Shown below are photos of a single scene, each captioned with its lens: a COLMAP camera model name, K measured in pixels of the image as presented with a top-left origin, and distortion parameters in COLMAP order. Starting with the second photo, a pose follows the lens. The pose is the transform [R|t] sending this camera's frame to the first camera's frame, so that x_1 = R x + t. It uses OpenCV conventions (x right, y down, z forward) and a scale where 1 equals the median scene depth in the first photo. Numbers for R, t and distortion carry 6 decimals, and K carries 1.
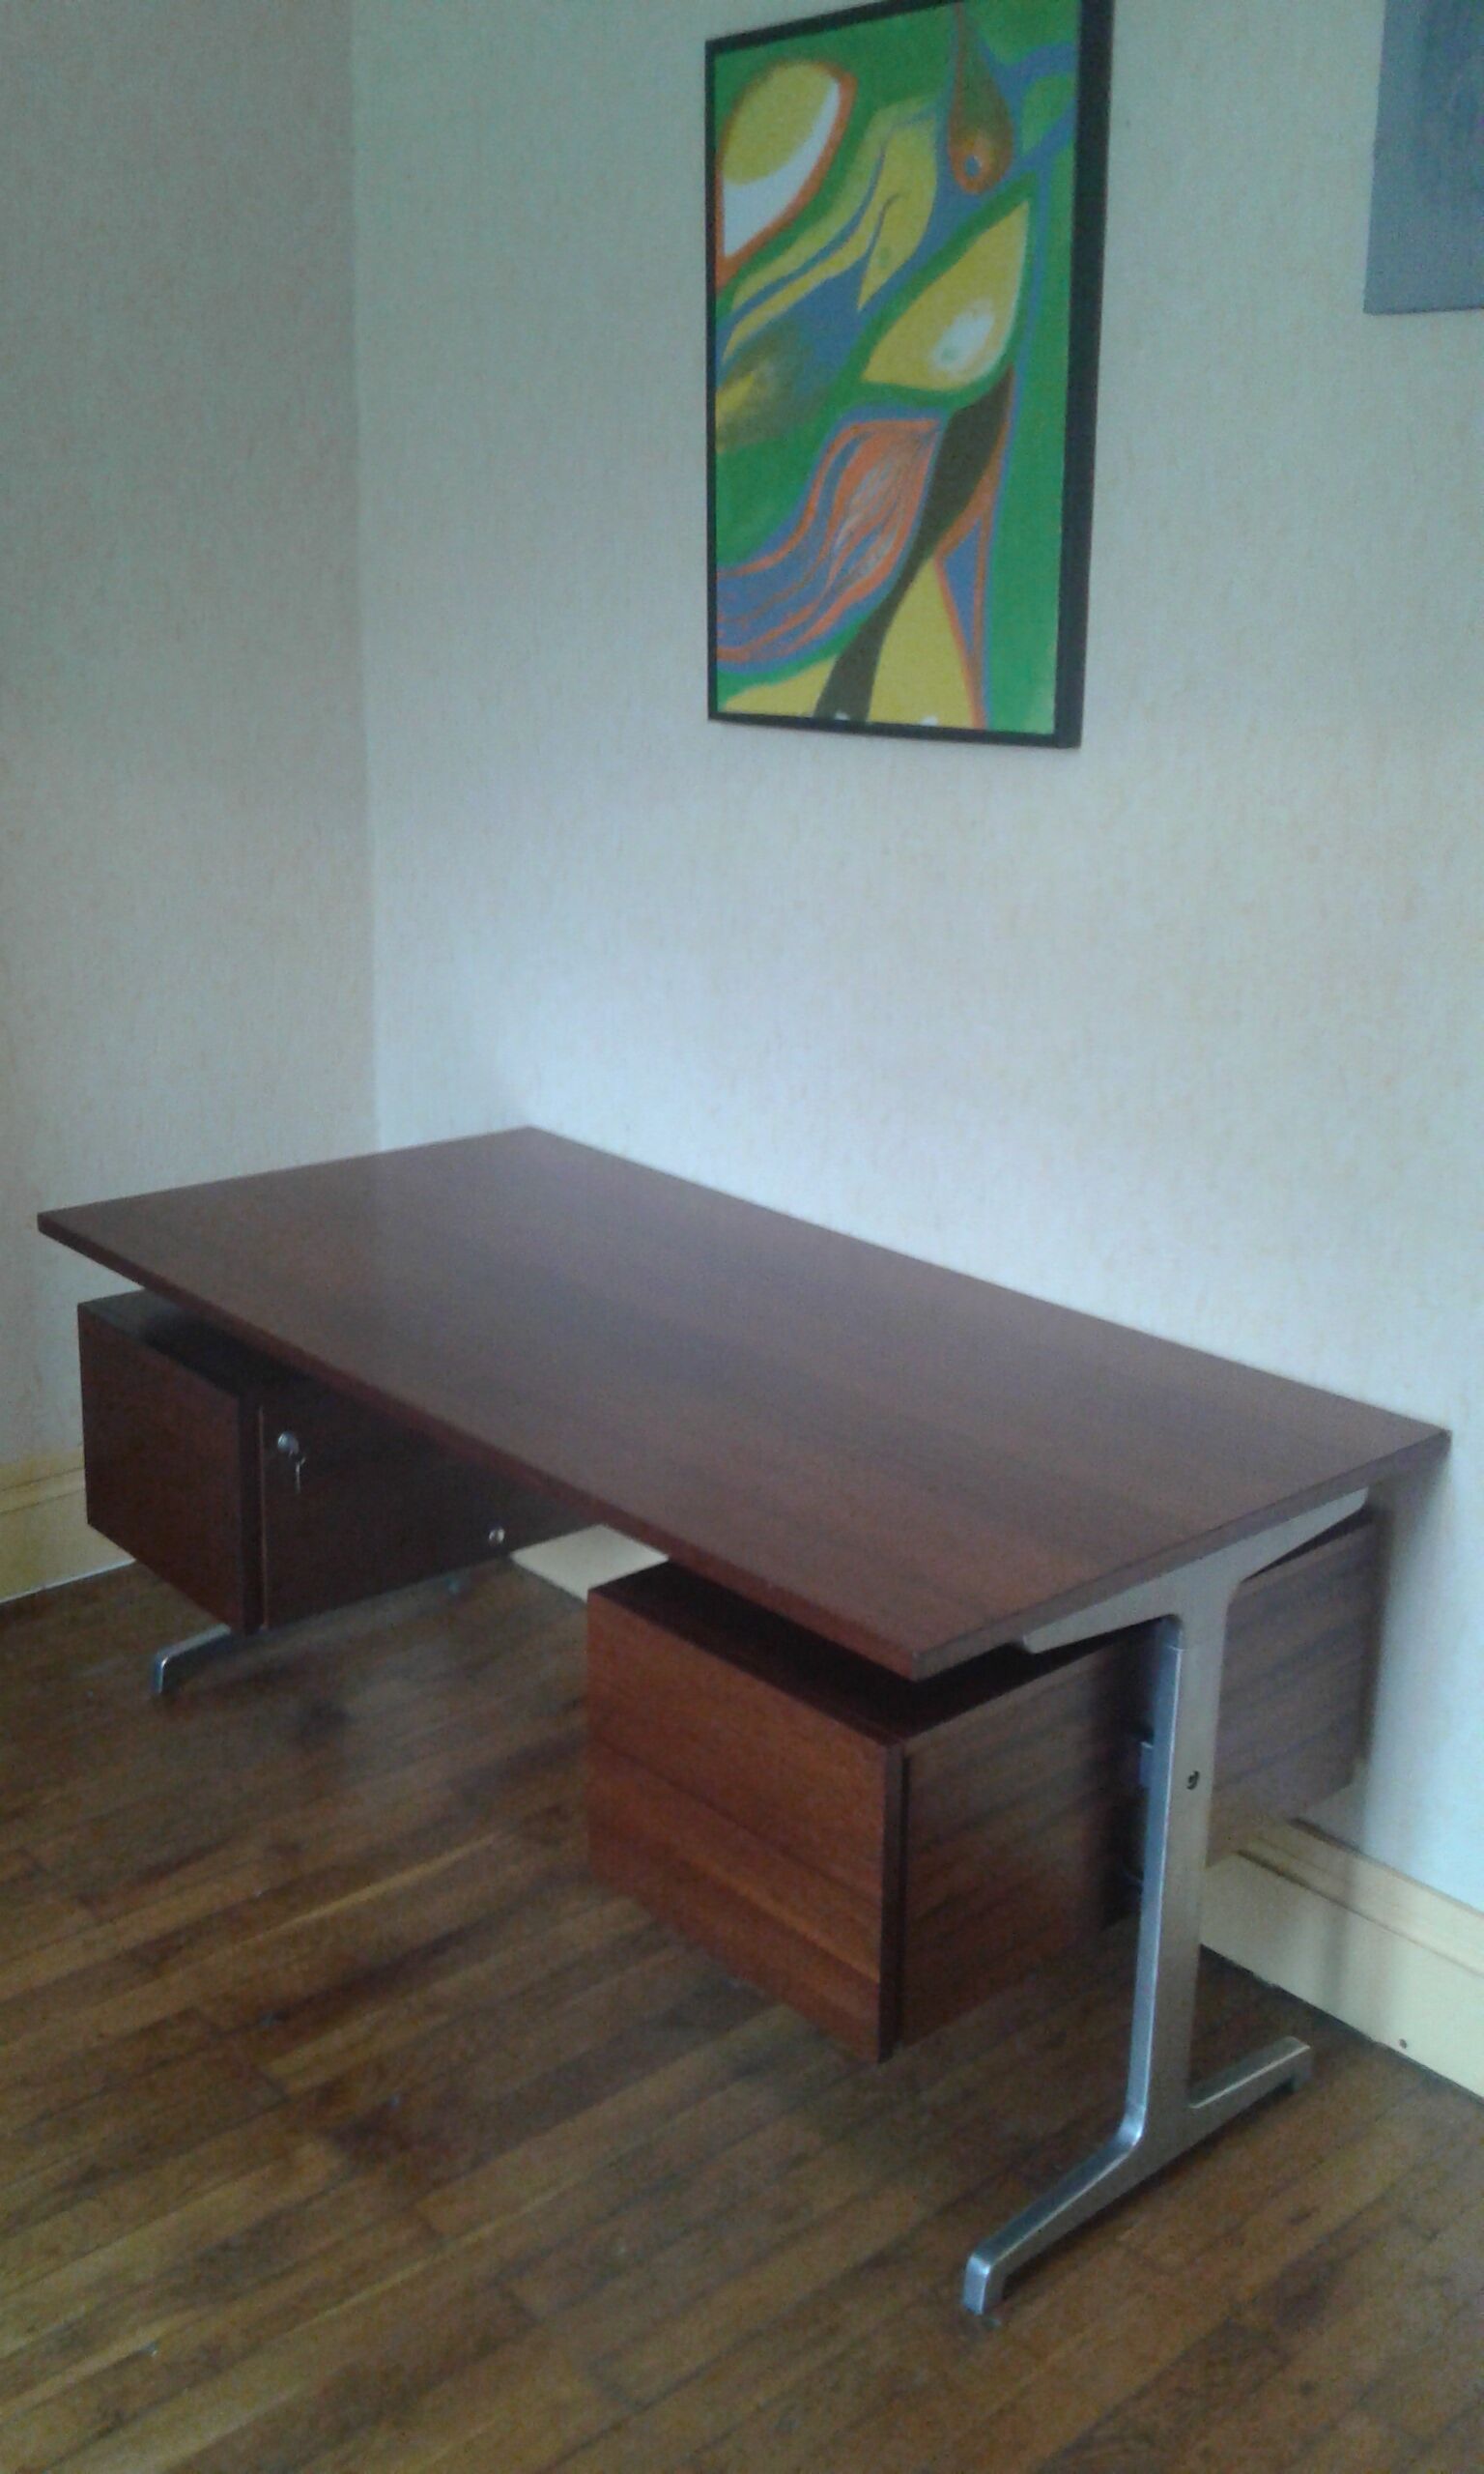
lens RADIAL K [[2241.6, 0, 816.9], [0, 2241.6, 1231.1], [0, 0, 1]] dist [0.084934, -0.222419]
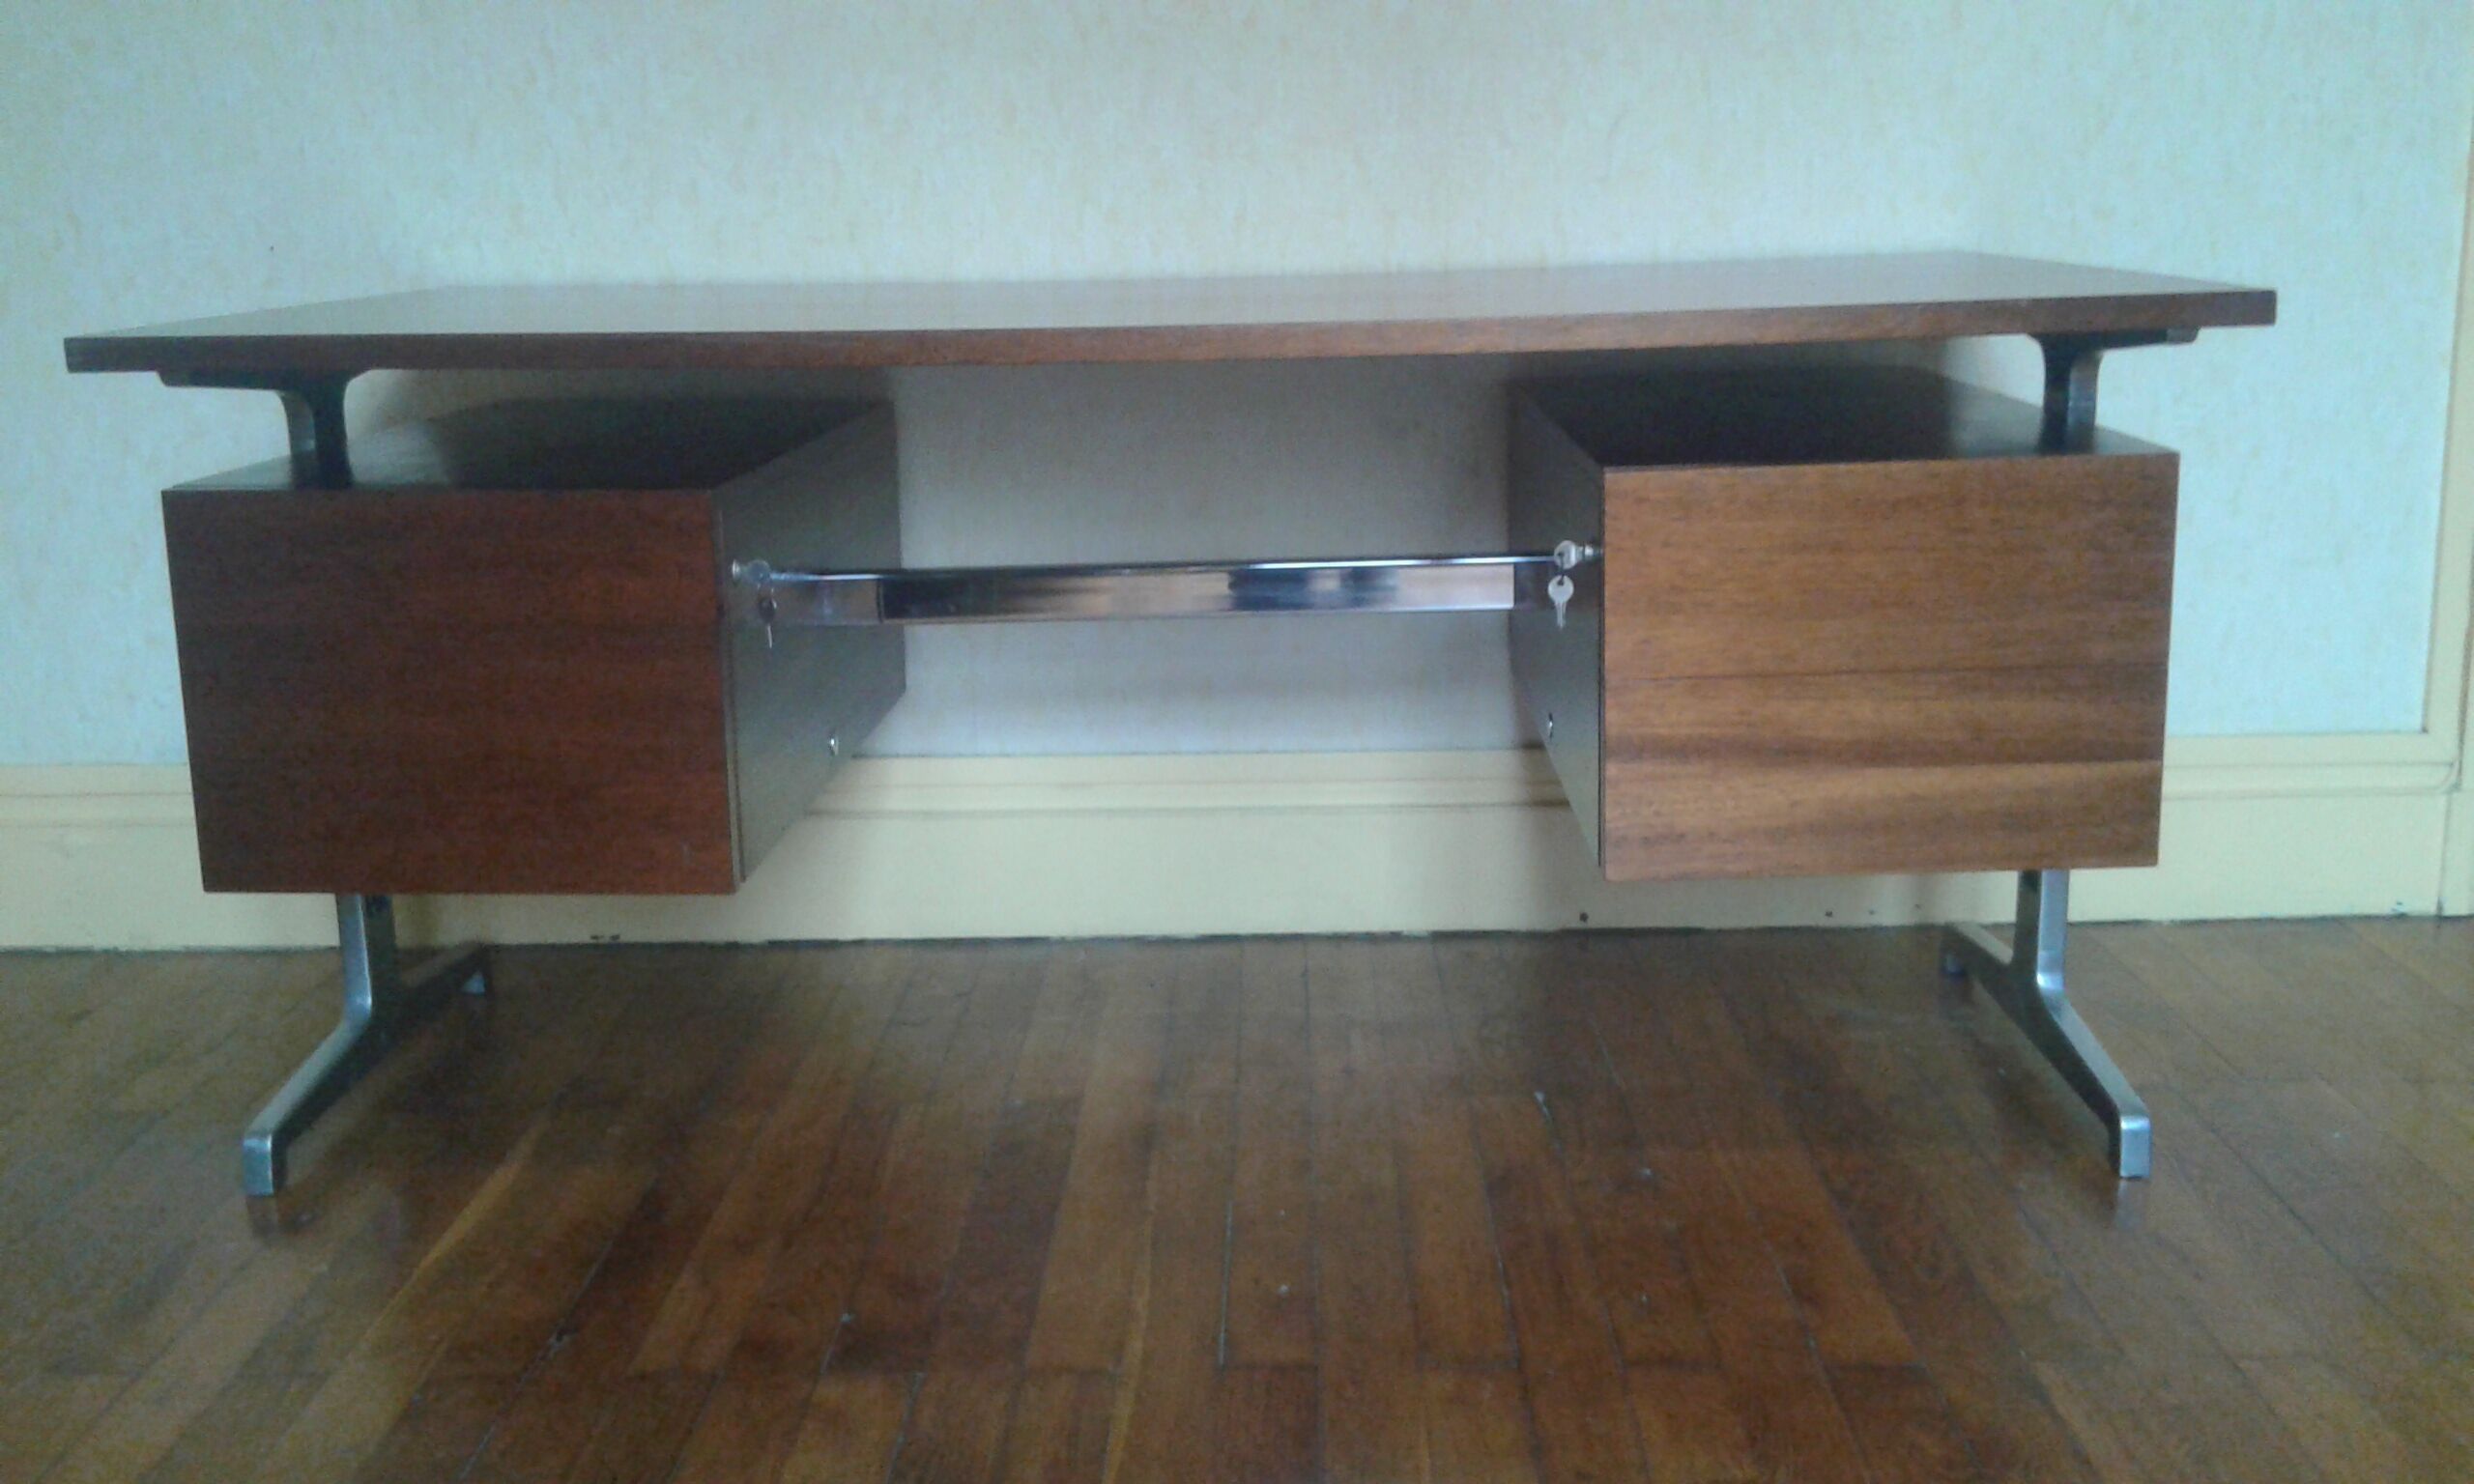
lens RADIAL K [[2267.7, 0, 1232.4], [0, 2267.7, 679.4], [0, 0, 1]] dist [0.140572, -0.372139]
pose [[0.708184, -0.200561, 0.676942, -0.514977], [0.251077, 0.967669, 0.024031, 0.195174], [-0.659875, 0.152946, 0.735644, 0.347258]]
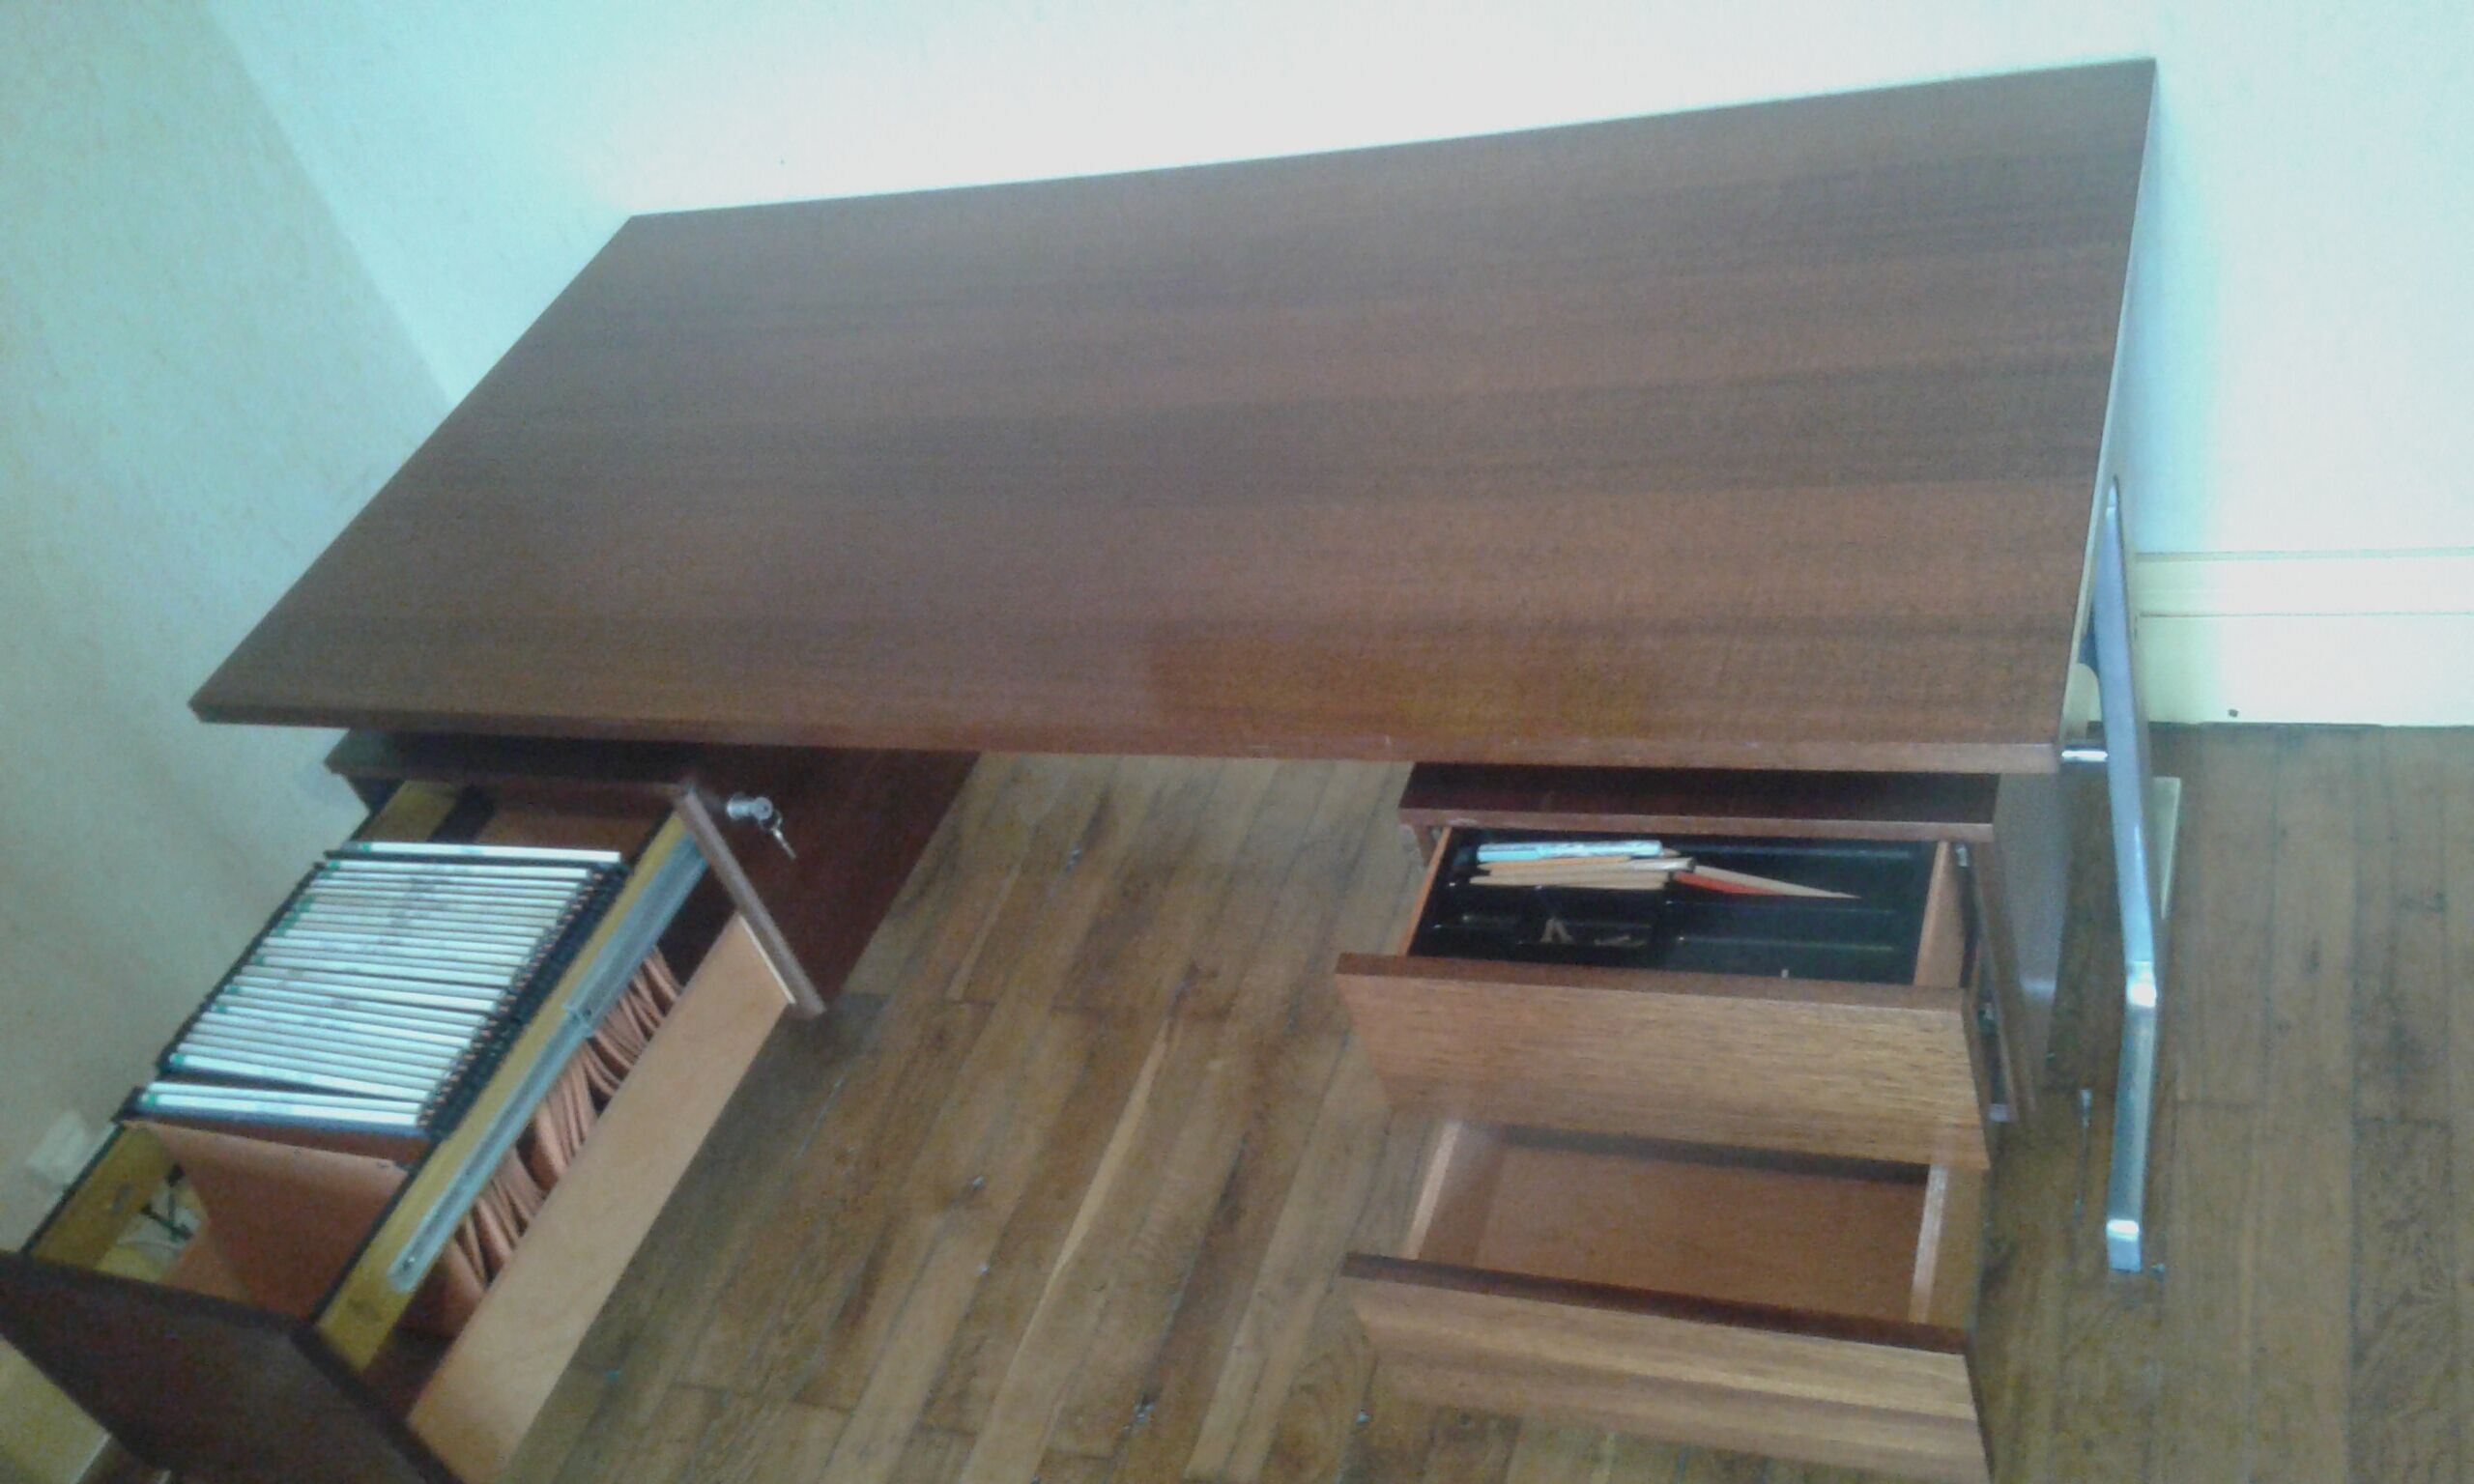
lens RADIAL K [[2241.6, 0, 1239.1], [0, 2241.6, 695.4], [0, 0, 1]] dist [0.084934, -0.222419]
pose [[0.847575, -0.510988, 0.143209, -0.196325], [0.431309, 0.820534, 0.375095, -0.148669], [-0.309177, -0.256154, 0.915858, 0.312340]]
